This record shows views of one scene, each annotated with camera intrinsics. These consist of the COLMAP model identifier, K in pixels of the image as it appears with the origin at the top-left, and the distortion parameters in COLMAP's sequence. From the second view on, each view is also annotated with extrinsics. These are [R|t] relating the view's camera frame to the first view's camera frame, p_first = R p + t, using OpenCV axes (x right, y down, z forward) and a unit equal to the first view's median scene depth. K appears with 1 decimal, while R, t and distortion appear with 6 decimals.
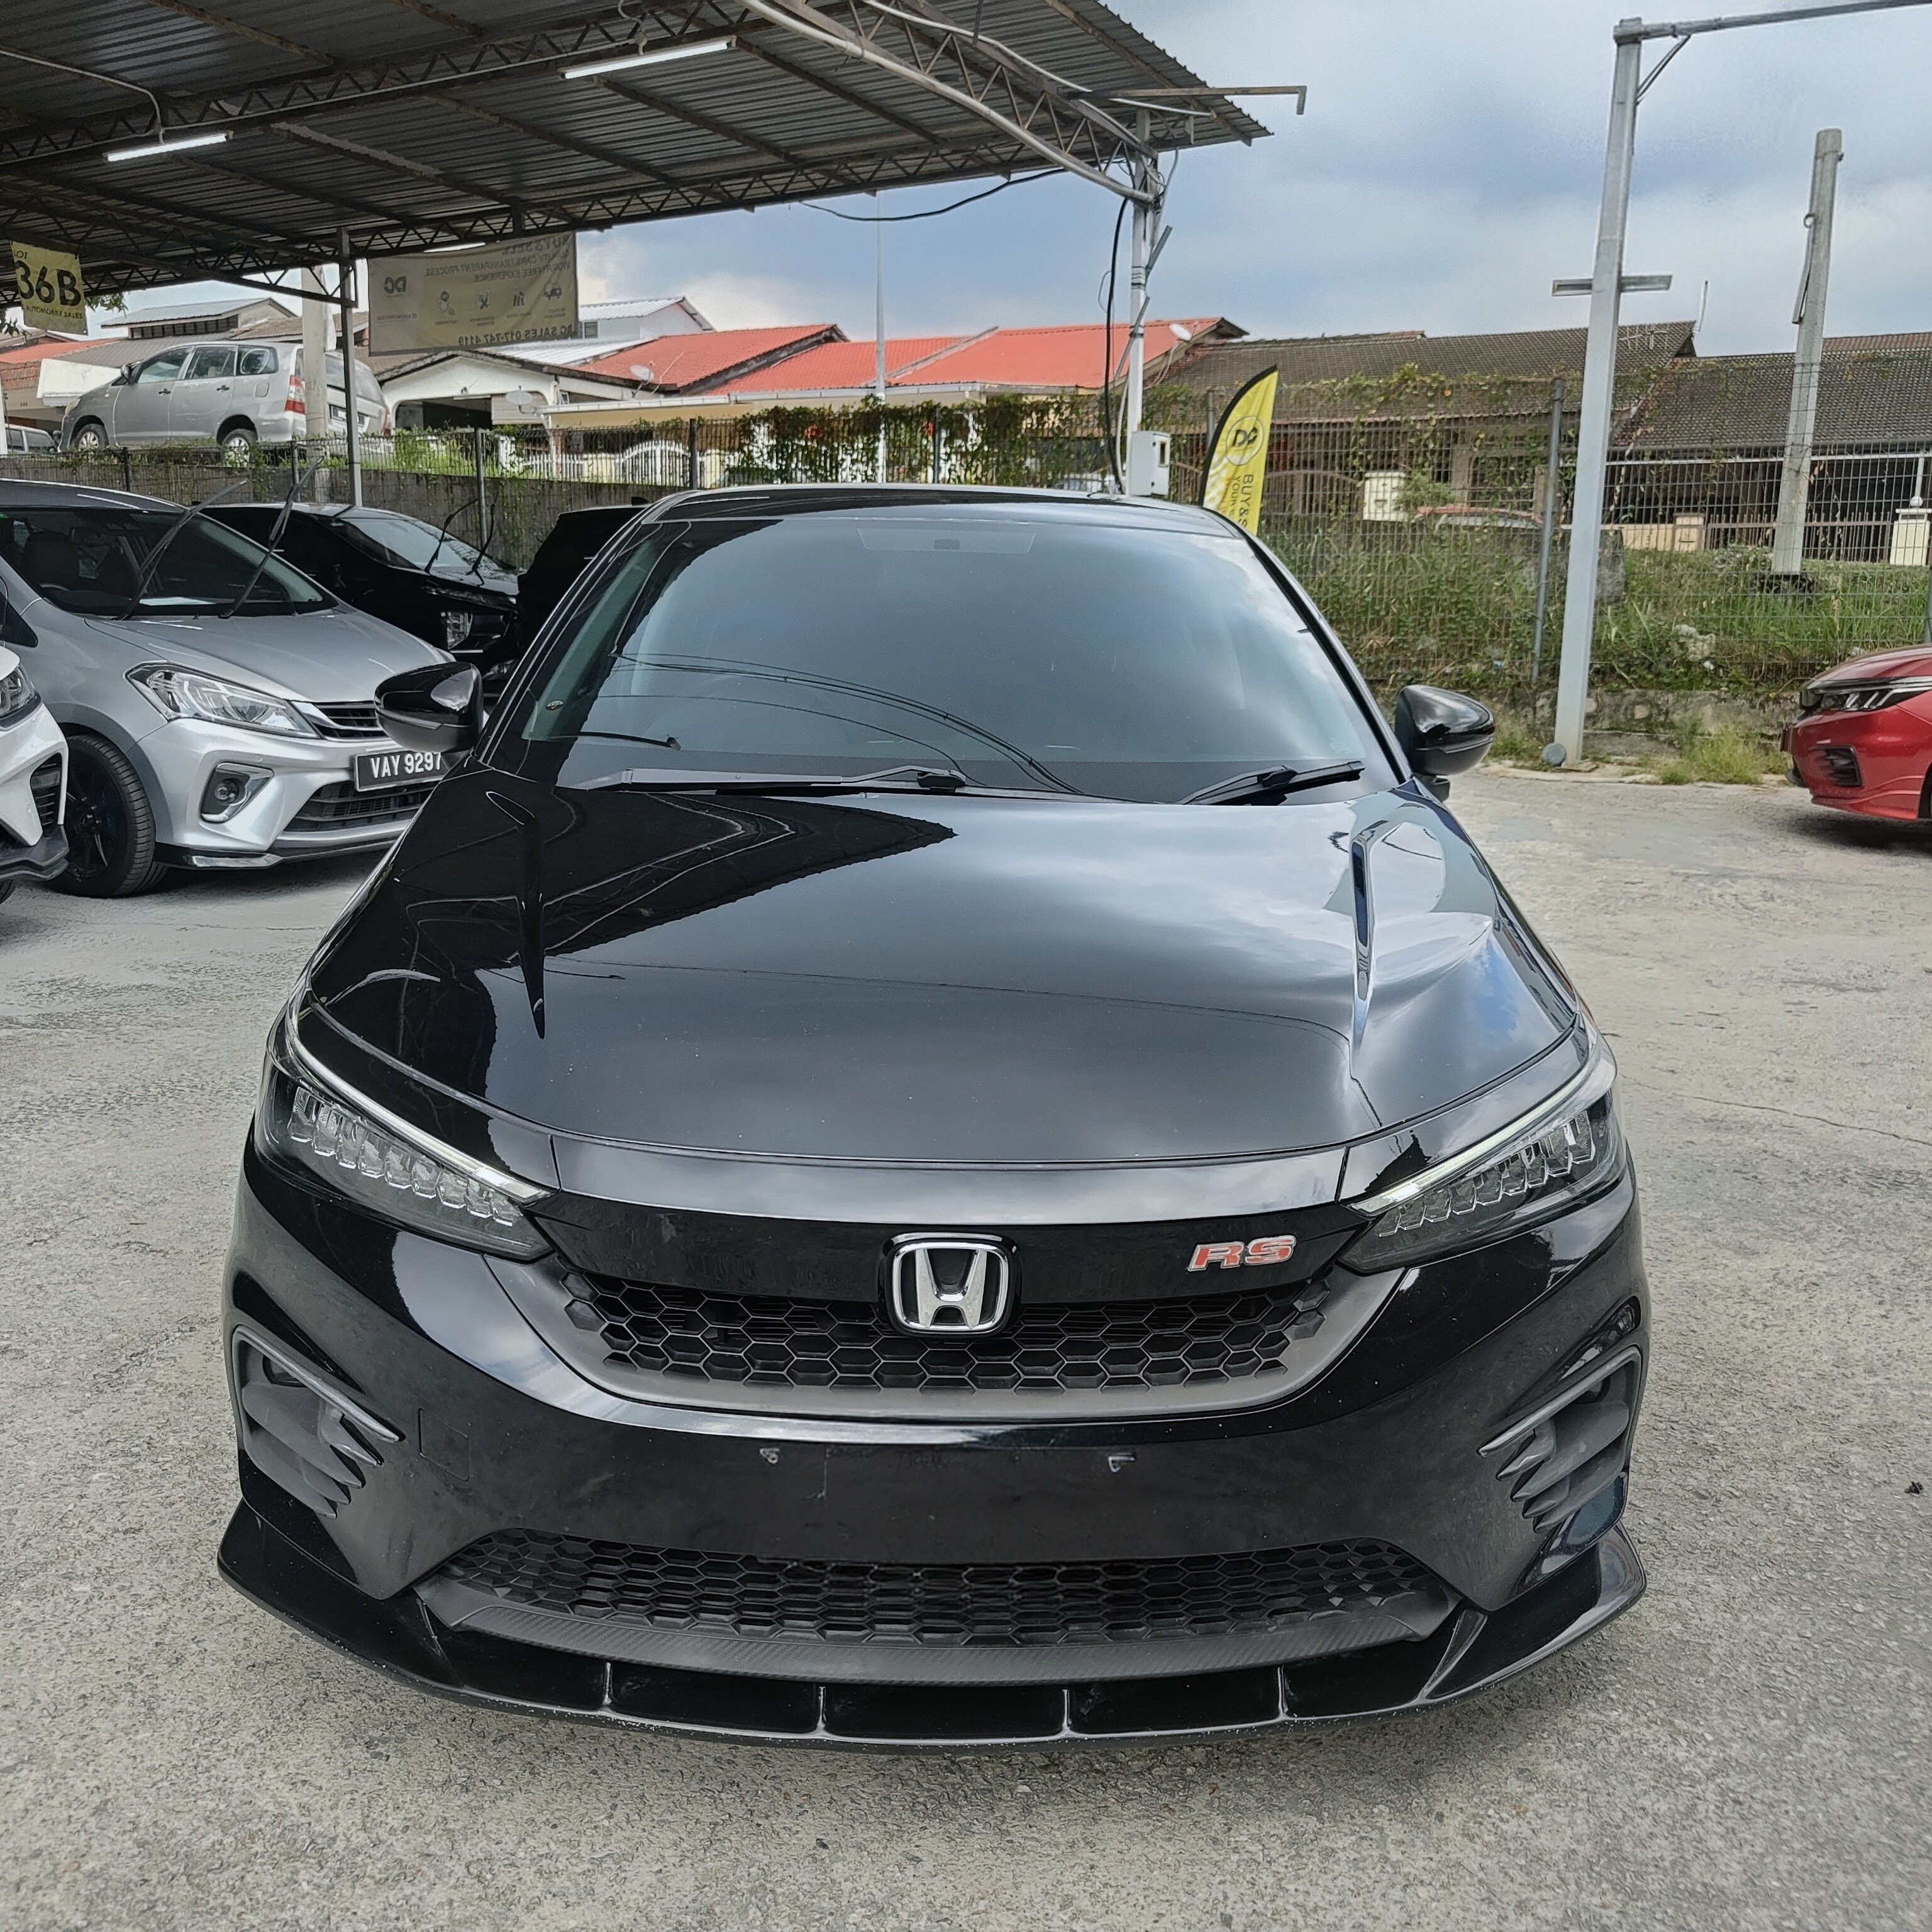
lens RADIAL K [[1815.5, 0, 958.6], [0, 1815.5, 972.5], [0, 0, 1]] dist [0.003623, 0.000000]
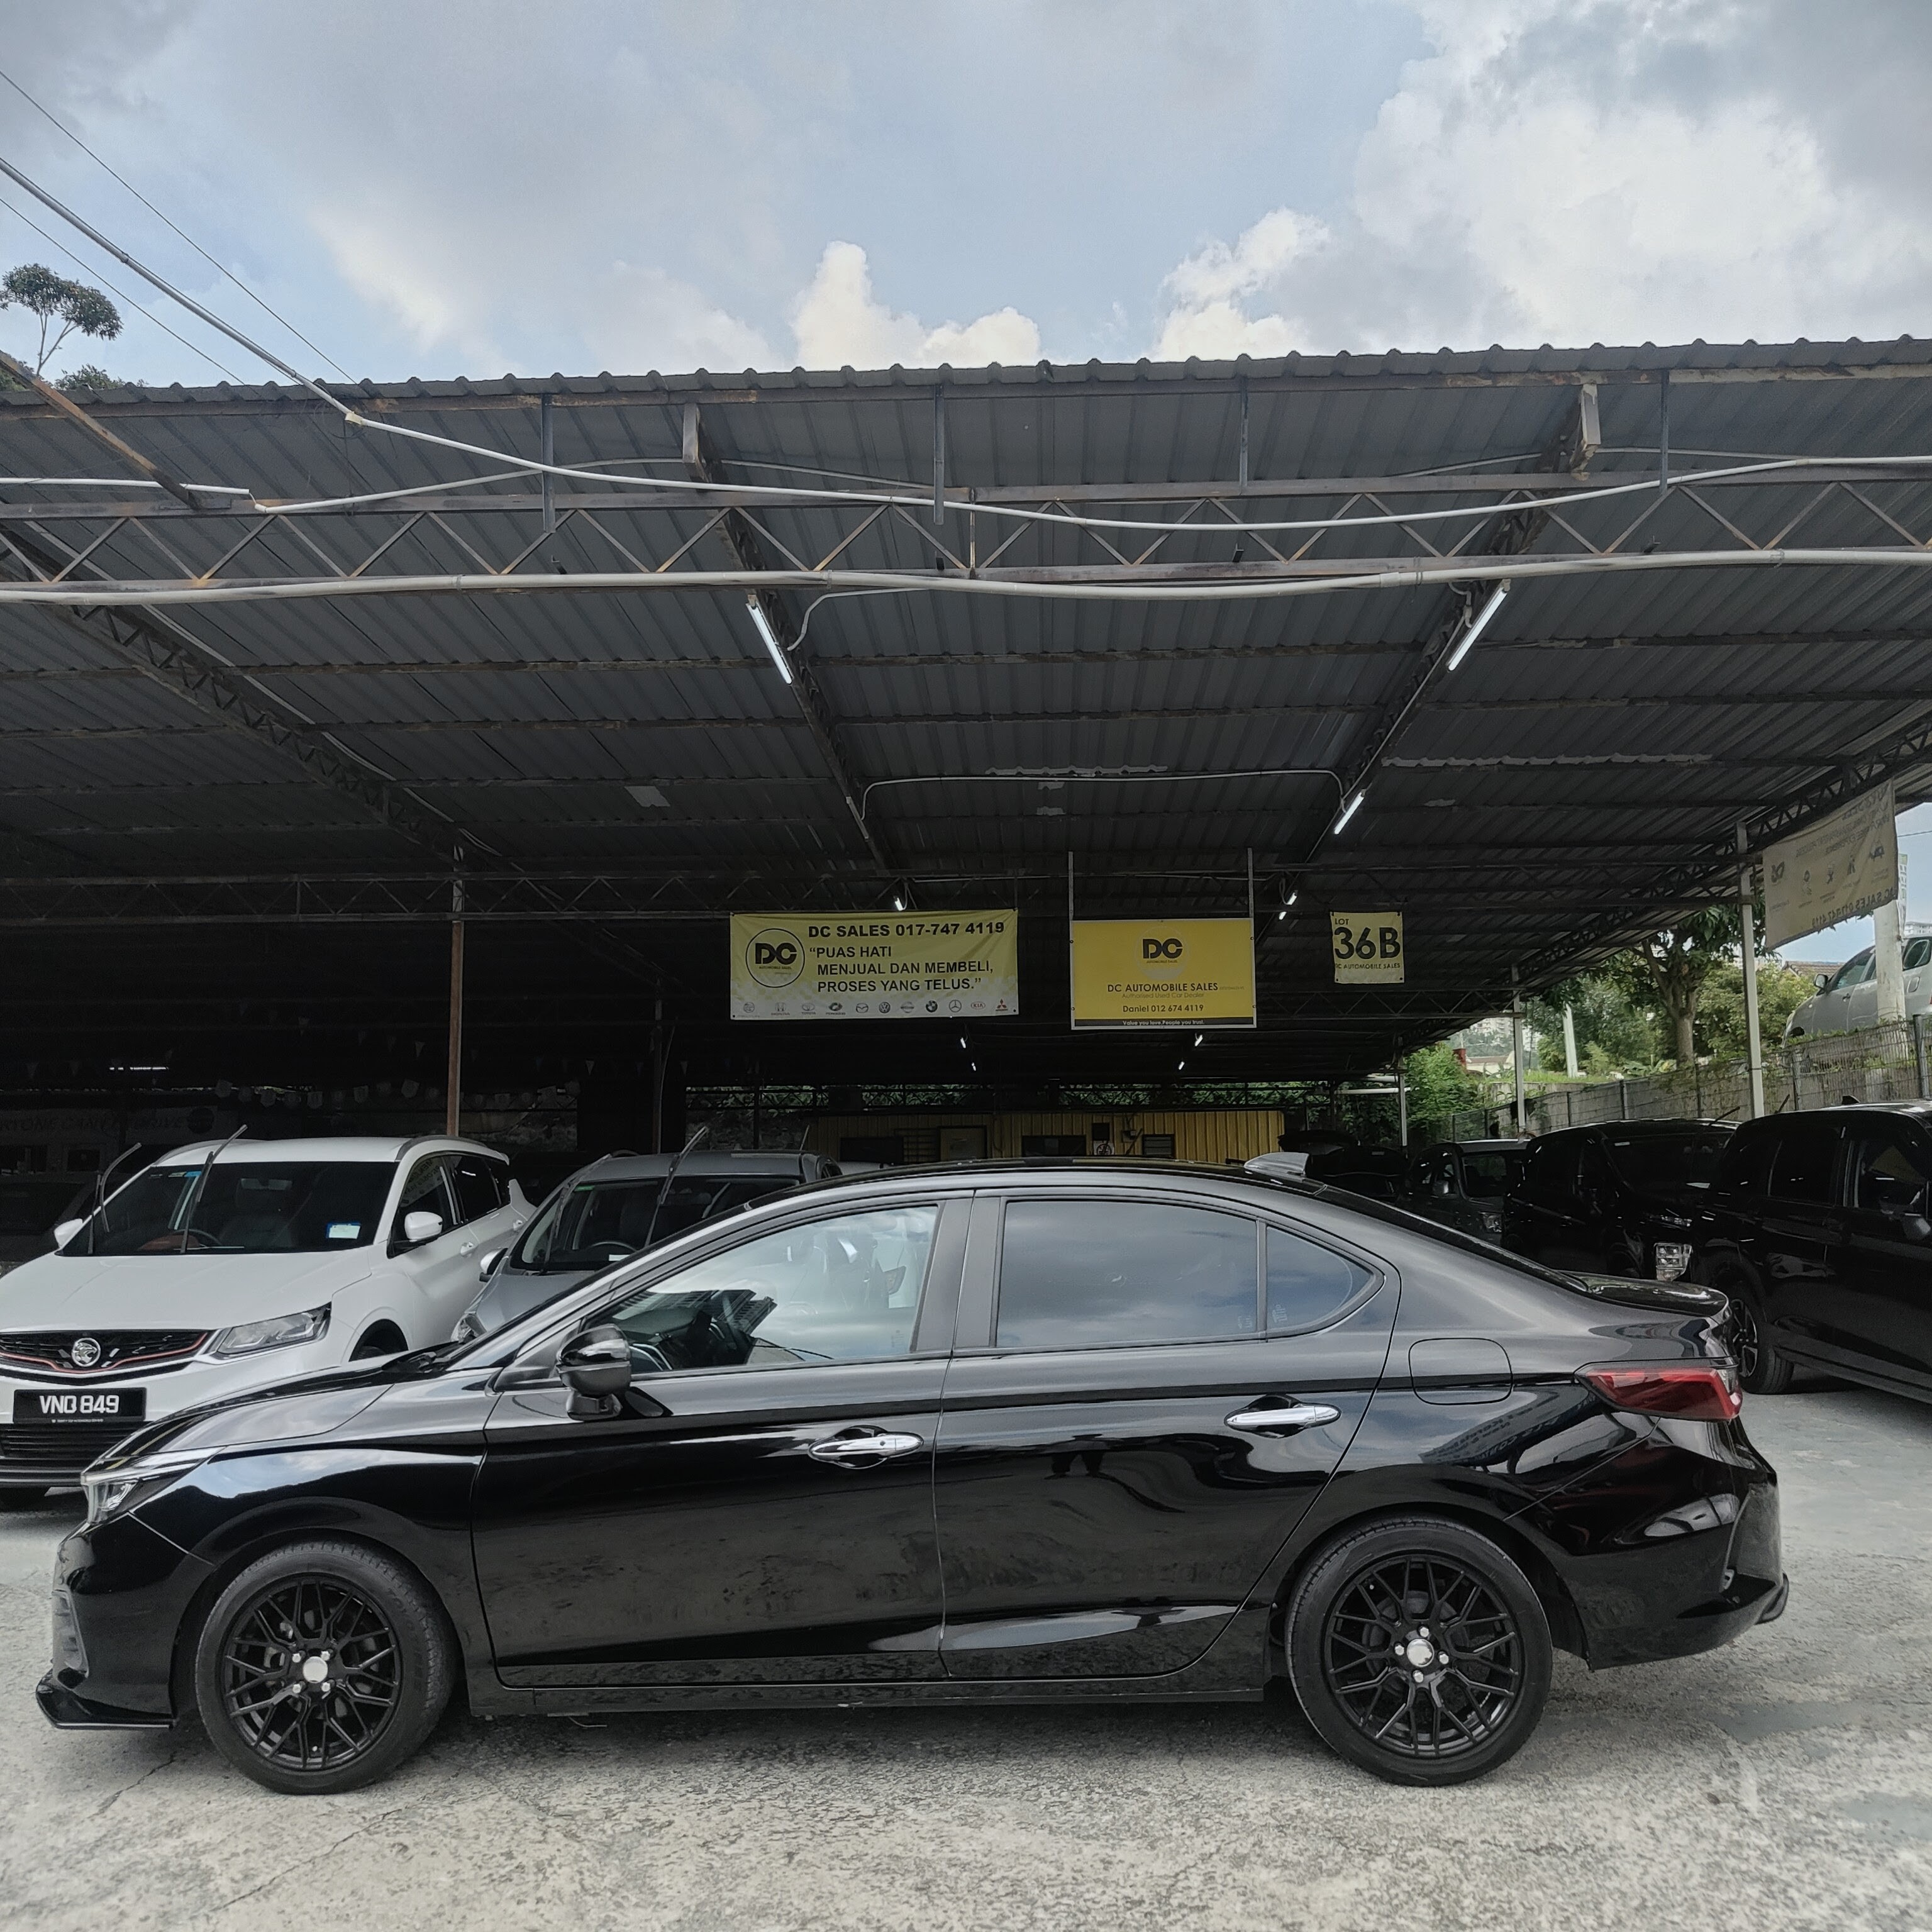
lens RADIAL K [[1815.5, 0, 971.7], [0, 1815.5, 974.7], [0, 0, 1]] dist [0.003623, 0.000000]
pose [[0.404194, -0.126883, -0.905830, 0.424685], [-0.168446, 0.963068, -0.210063, -0.094591], [0.899029, 0.237489, 0.367894, 0.411671]]
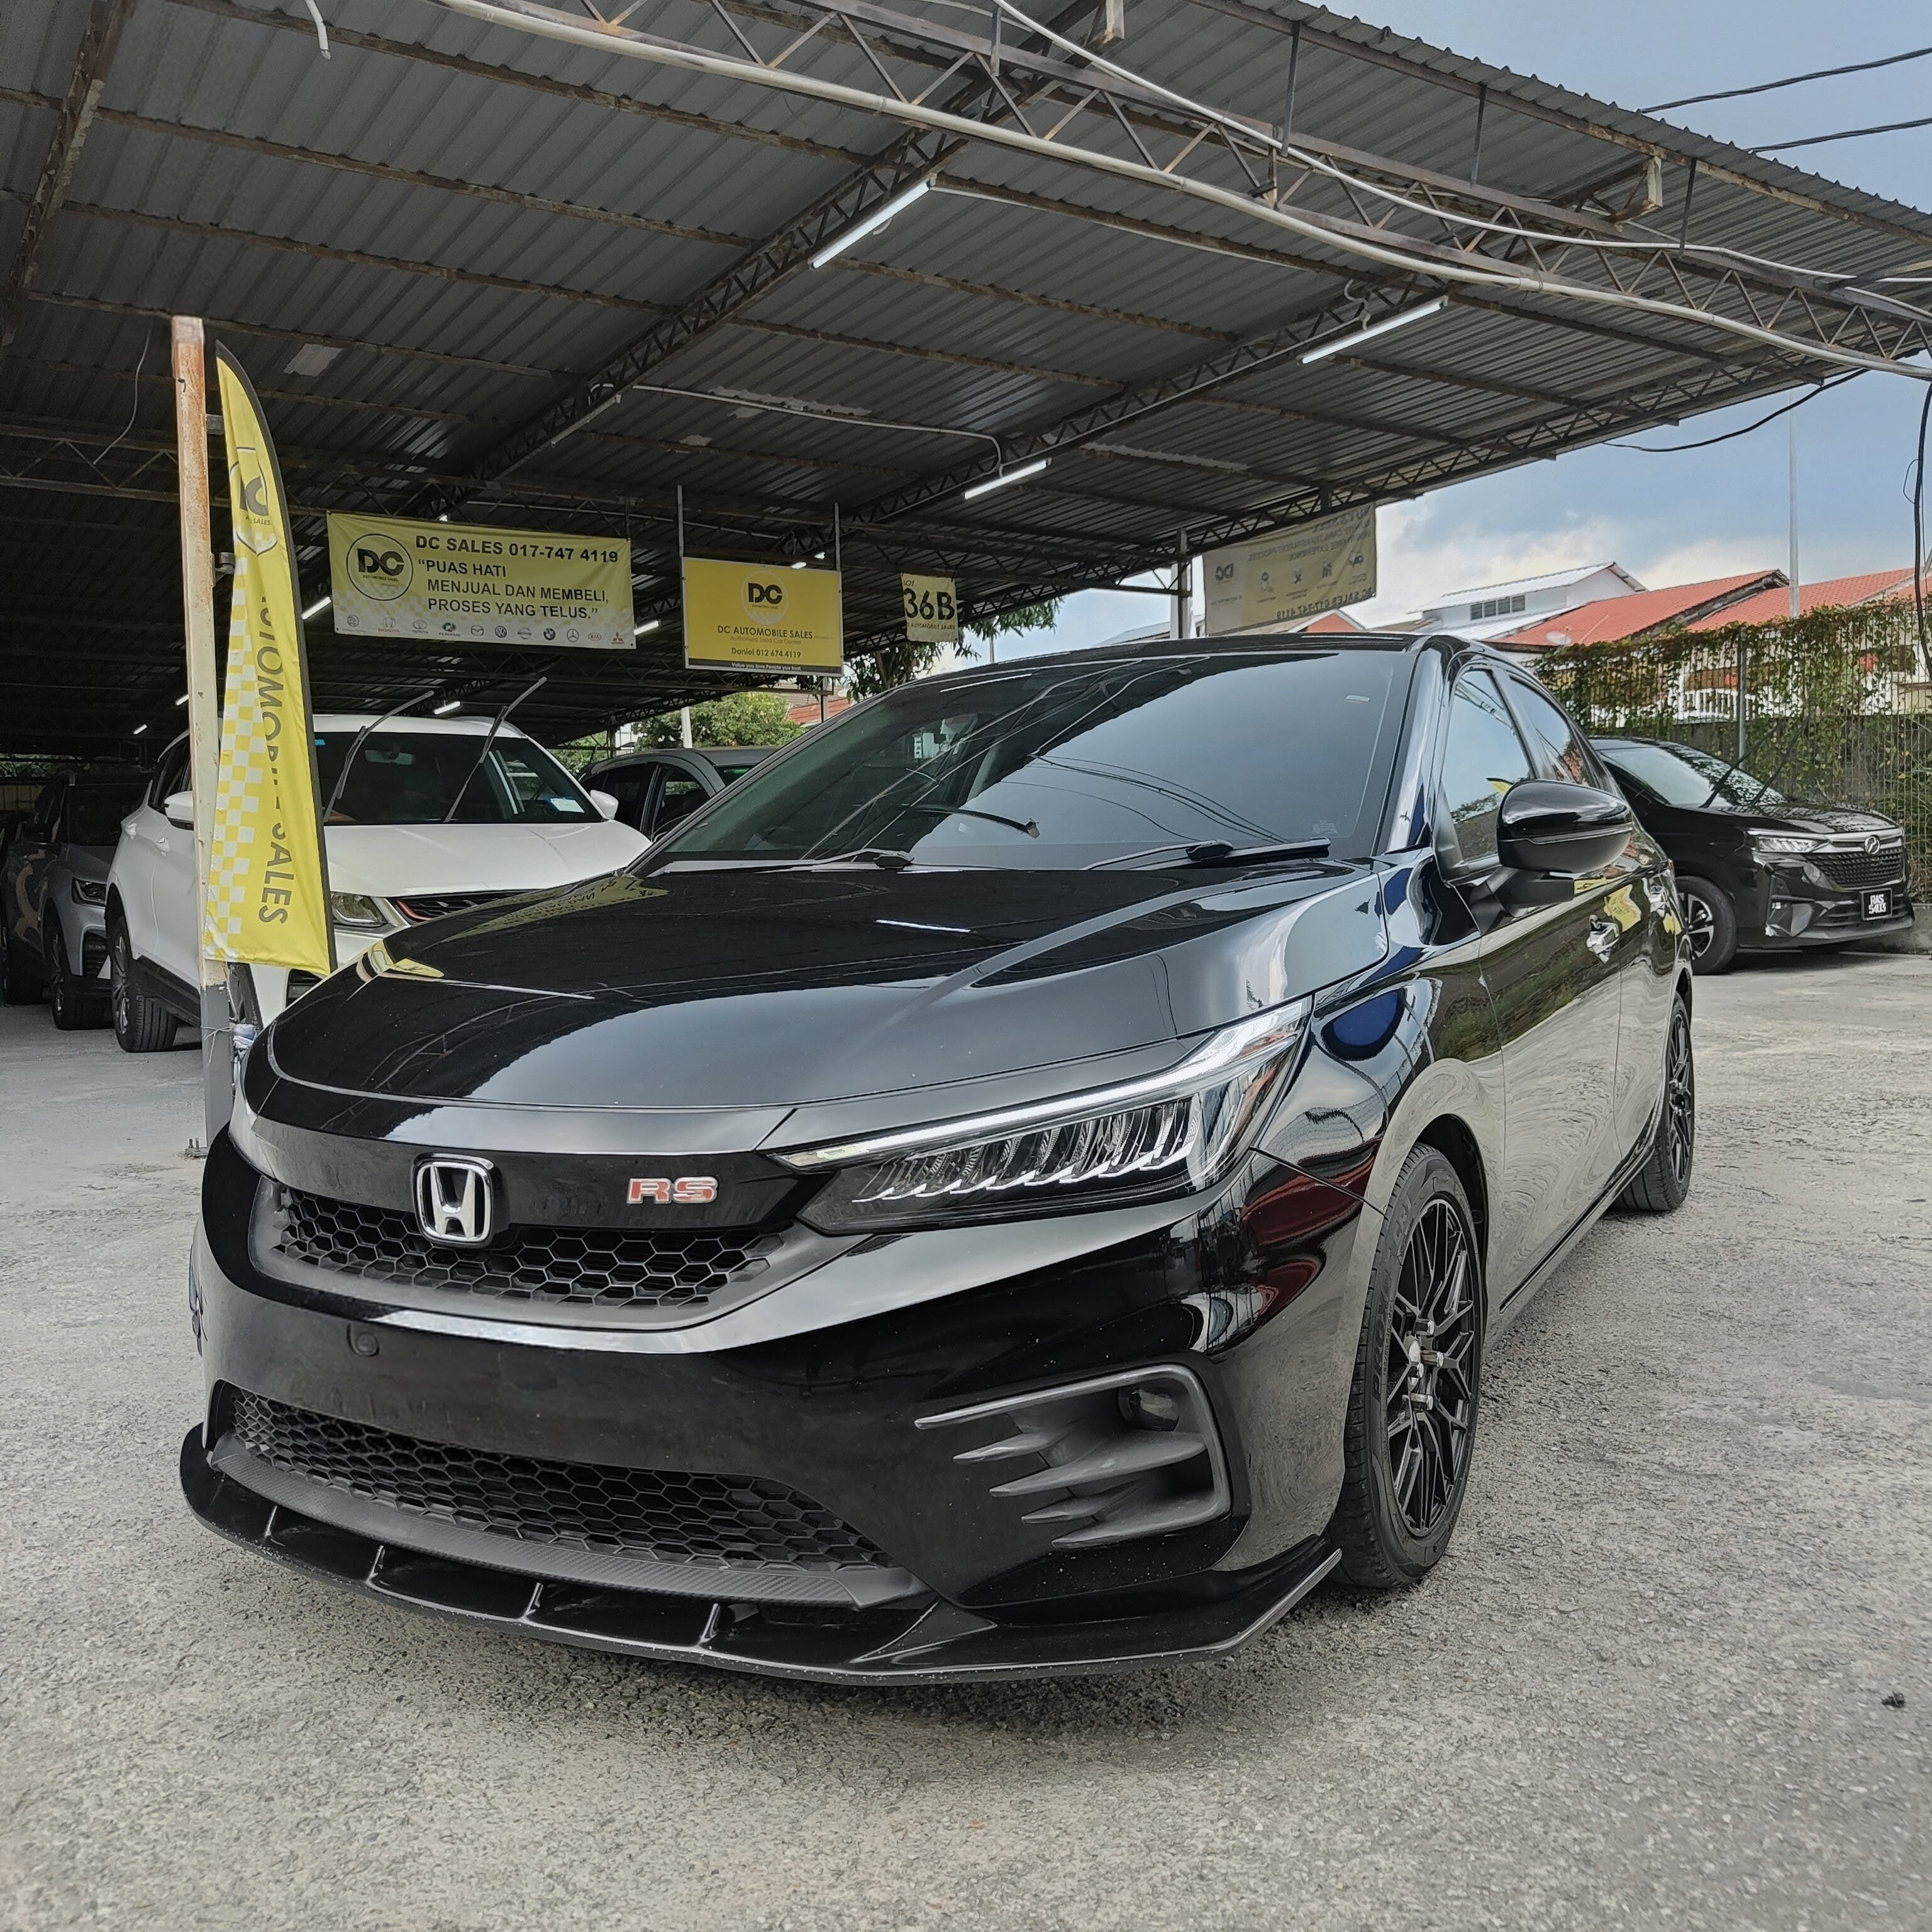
lens RADIAL K [[1815.5, 0, 956.8], [0, 1815.5, 978.7], [0, 0, 1]] dist [0.003623, 0.000000]
pose [[0.864448, -0.006769, -0.502677, 0.126849], [-0.067483, 0.989297, -0.129372, 0.023172], [0.498173, 0.145757, 0.854739, 0.017857]]
